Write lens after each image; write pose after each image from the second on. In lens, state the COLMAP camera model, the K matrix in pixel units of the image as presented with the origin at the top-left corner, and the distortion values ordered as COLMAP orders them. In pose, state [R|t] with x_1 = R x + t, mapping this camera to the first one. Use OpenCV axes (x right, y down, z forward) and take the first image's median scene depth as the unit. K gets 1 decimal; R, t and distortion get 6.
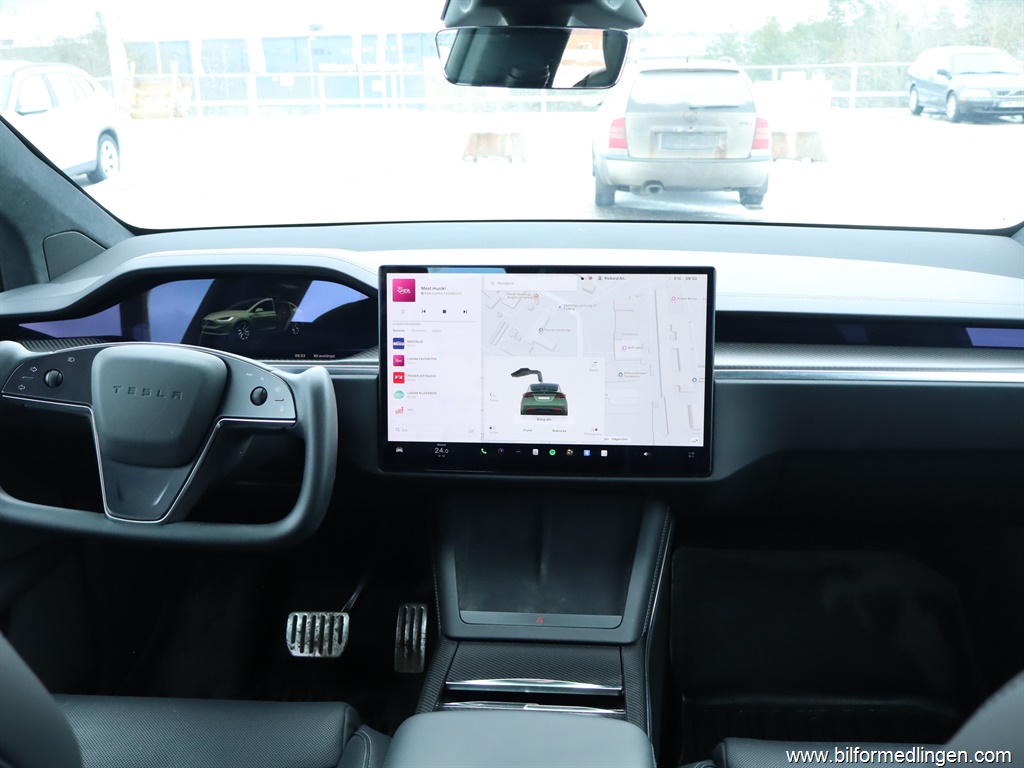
lens RADIAL K [[929.3, 0, 557.6], [0, 929.3, 385.3], [0, 0, 1]] dist [0.000824, 0.007483]
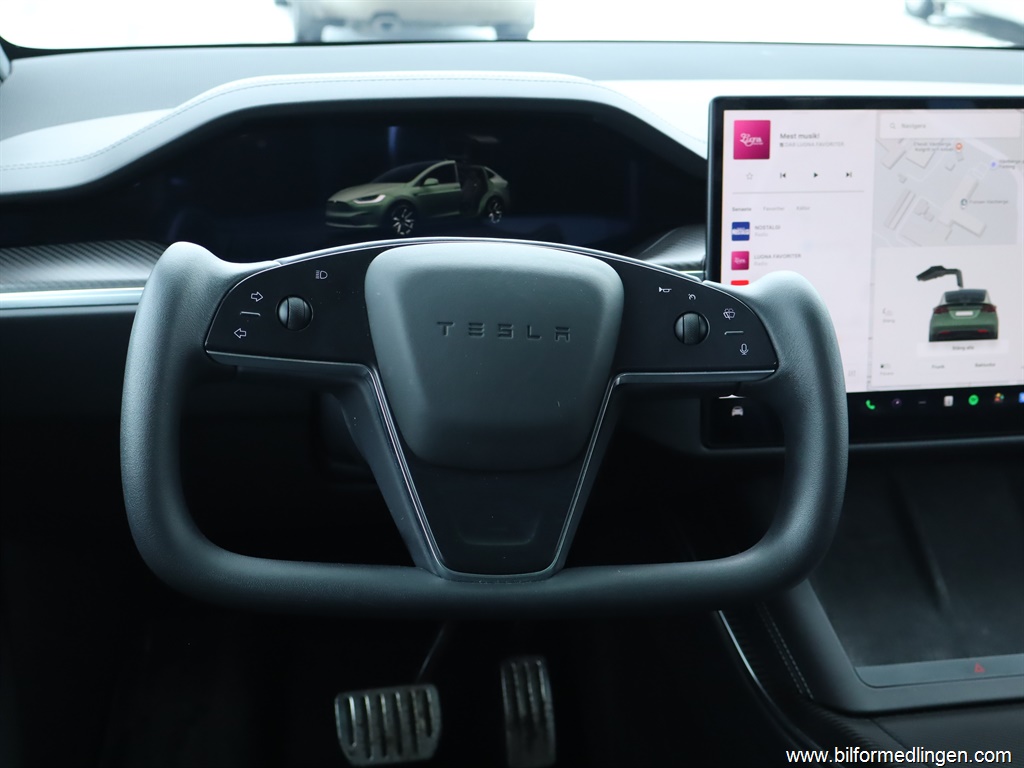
lens RADIAL K [[1284.0, 0, 511.2], [0, 1284.0, 364.9], [0, 0, 1]] dist [-0.006016, 0.029307]
pose [[0.967631, -0.053746, 0.246580, -0.517071], [0.042098, 0.997745, 0.052273, -0.009217], [-0.248834, -0.040201, 0.967712, 0.247854]]
